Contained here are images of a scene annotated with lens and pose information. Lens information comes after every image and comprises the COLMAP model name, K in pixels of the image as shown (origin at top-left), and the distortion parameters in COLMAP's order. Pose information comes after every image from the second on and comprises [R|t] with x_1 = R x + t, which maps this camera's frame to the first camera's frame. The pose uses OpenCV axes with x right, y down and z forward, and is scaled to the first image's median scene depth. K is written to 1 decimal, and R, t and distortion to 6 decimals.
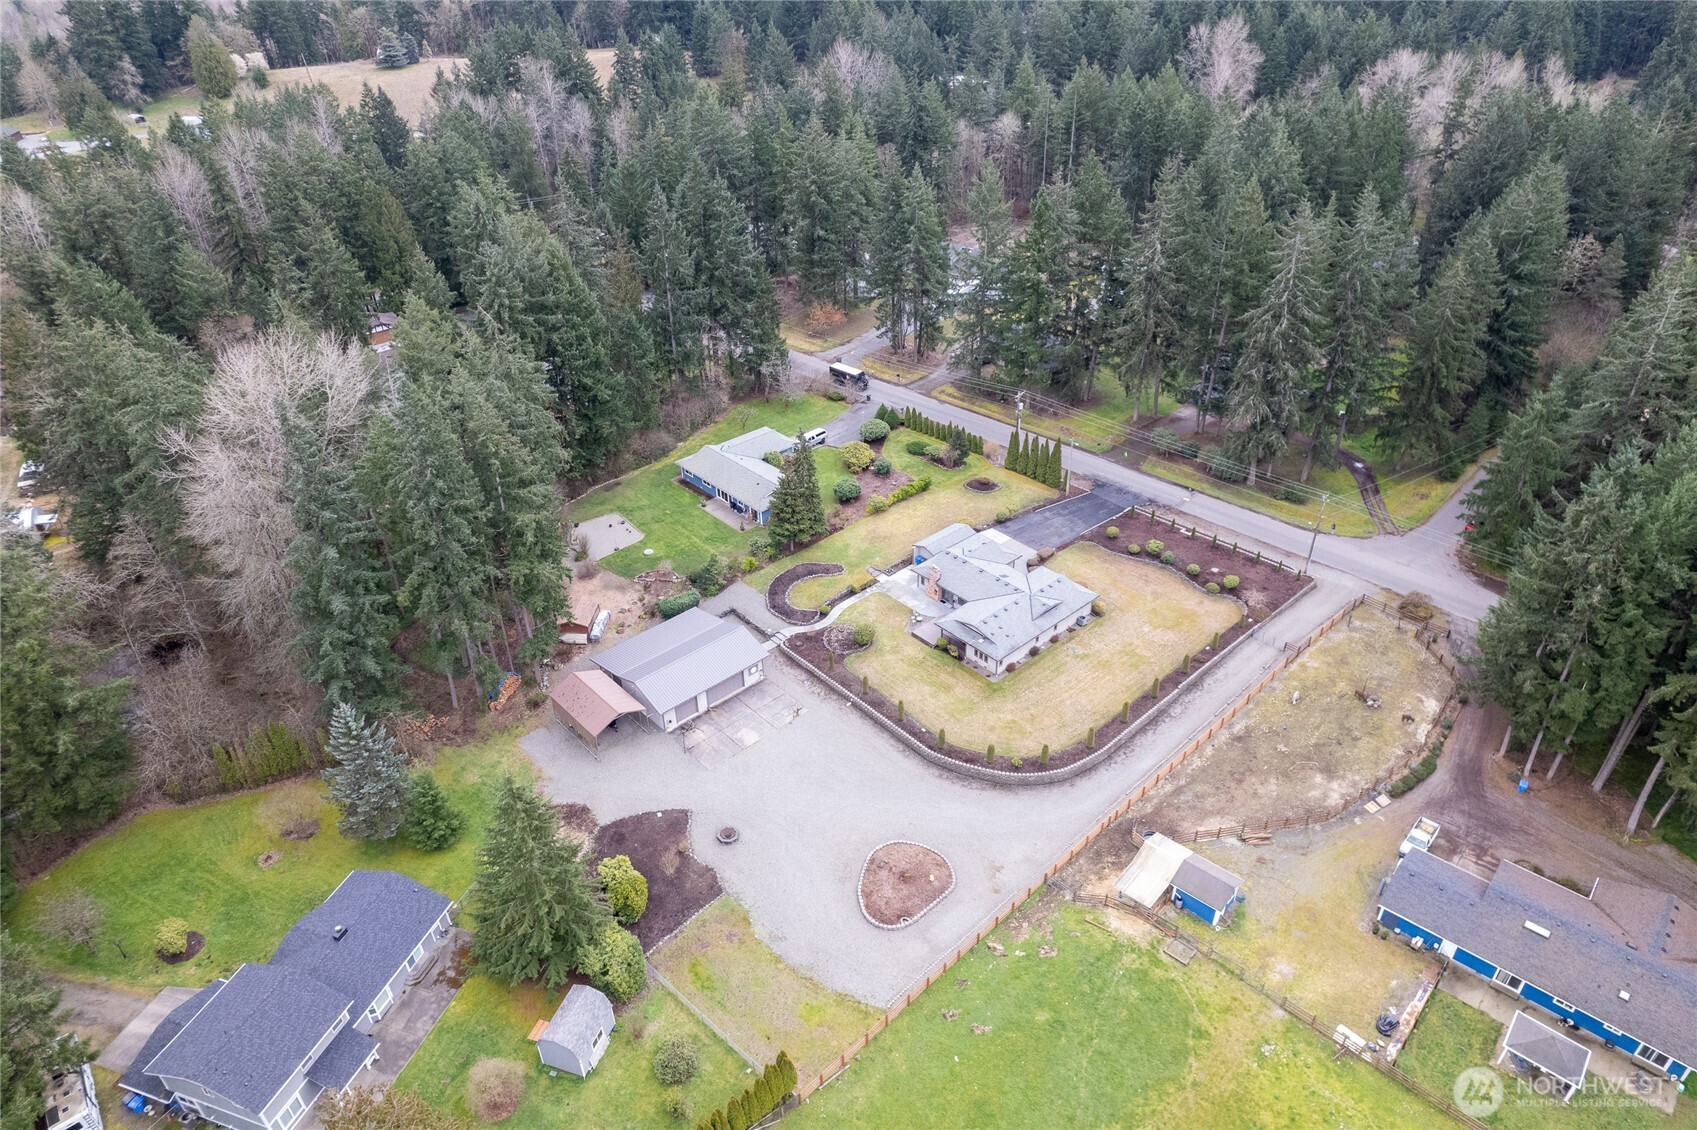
lens RADIAL K [[1090.0, 0, 848.5], [0, 1090.0, 565.0], [0, 0, 1]] dist [-0.080761, 0.079014]
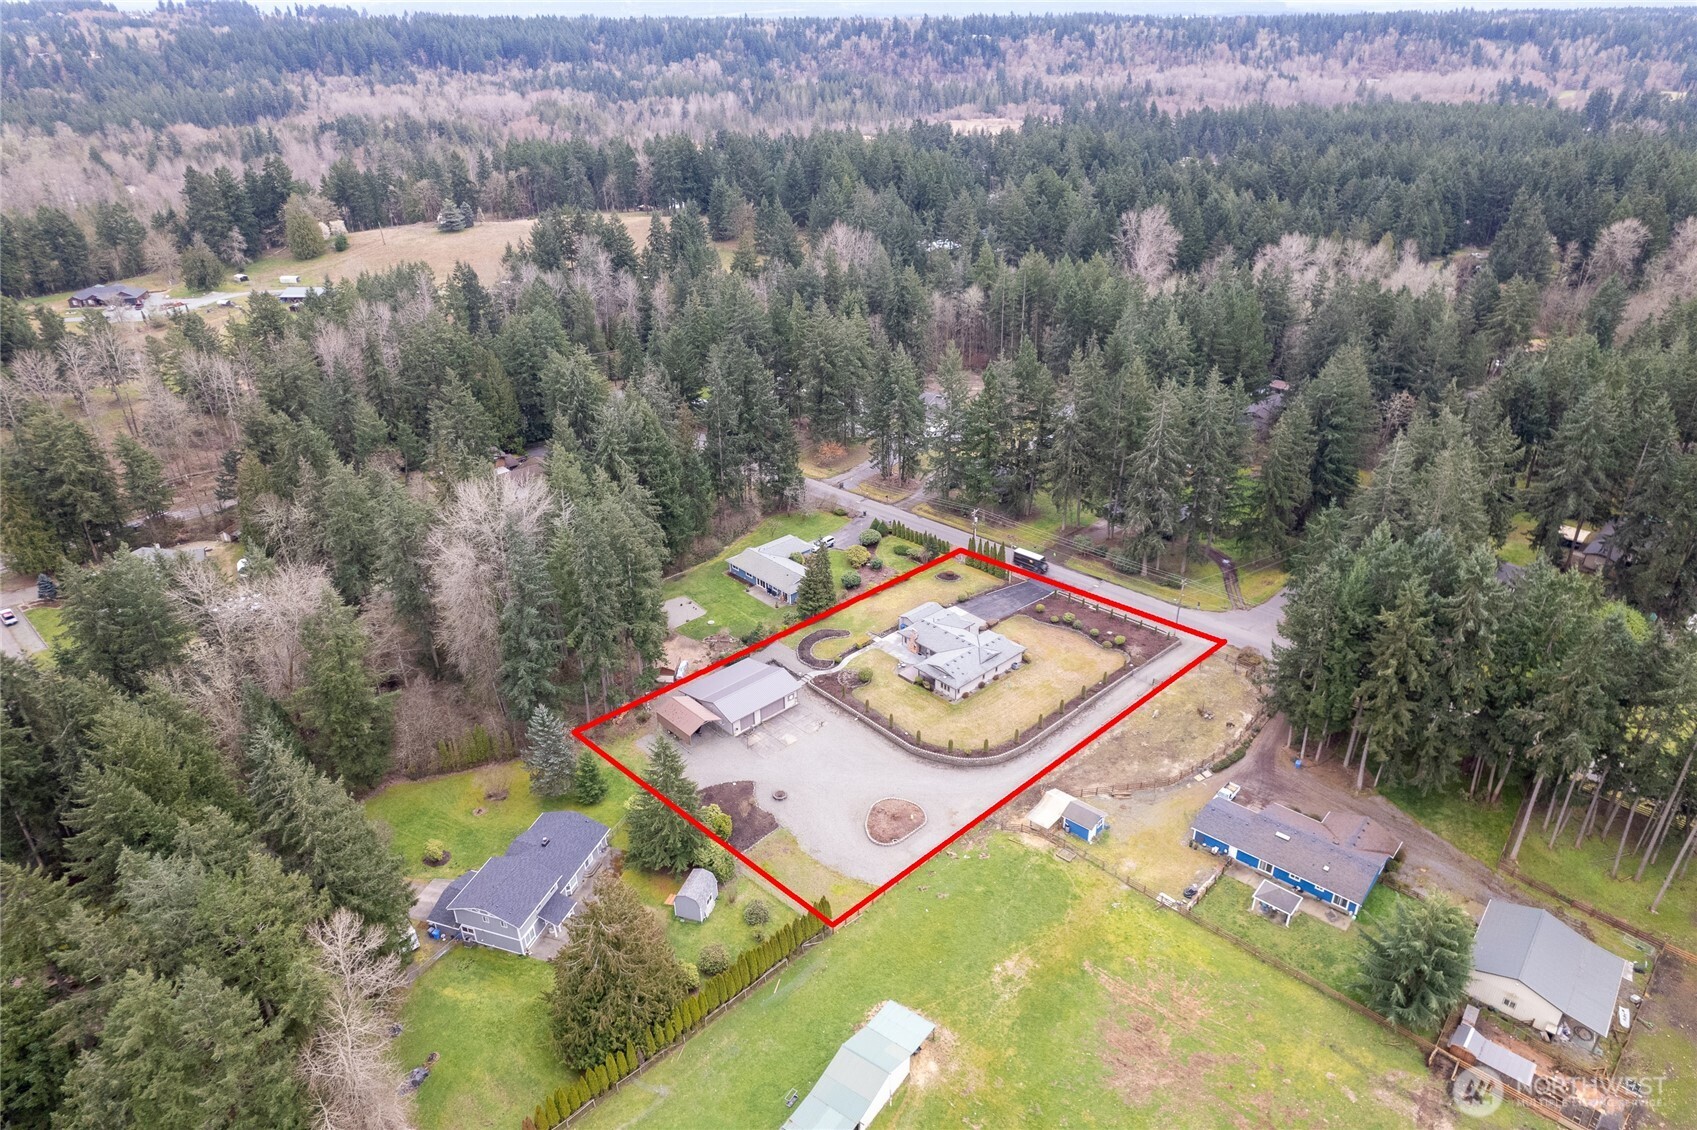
lens RADIAL K [[1090.0, 0, 848.5], [0, 1090.0, 565.0], [0, 0, 1]] dist [-0.080761, 0.079014]
pose [[0.999921, -0.000990, 0.012565, -0.025091], [0.002280, 0.994675, -0.103038, 0.063203], [-0.012396, 0.103059, 0.994598, -0.436041]]
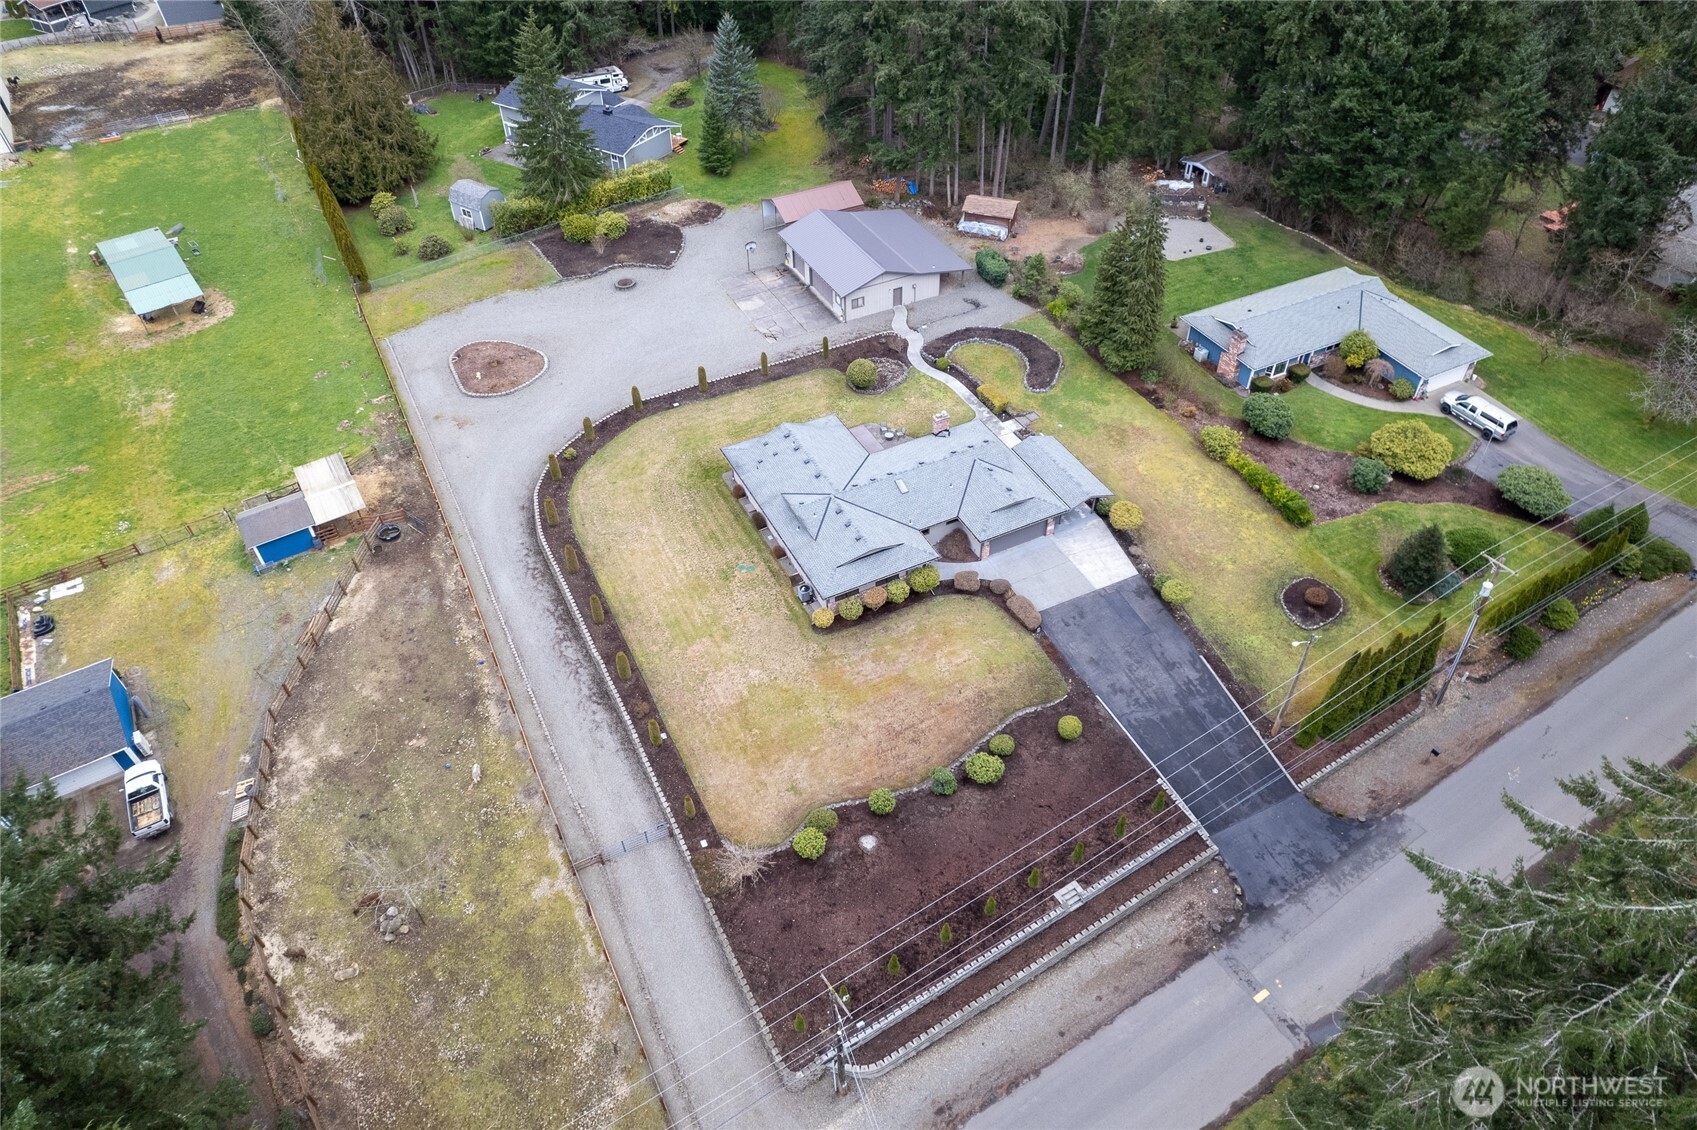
lens RADIAL K [[1090.0, 0, 848.5], [0, 1090.0, 565.0], [0, 0, 1]] dist [-0.080761, 0.079014]
pose [[-0.267523, 0.681034, -0.681634, 0.567474], [-0.514684, 0.497043, 0.698605, -0.358302], [0.814574, 0.537719, 0.217547, 0.837950]]
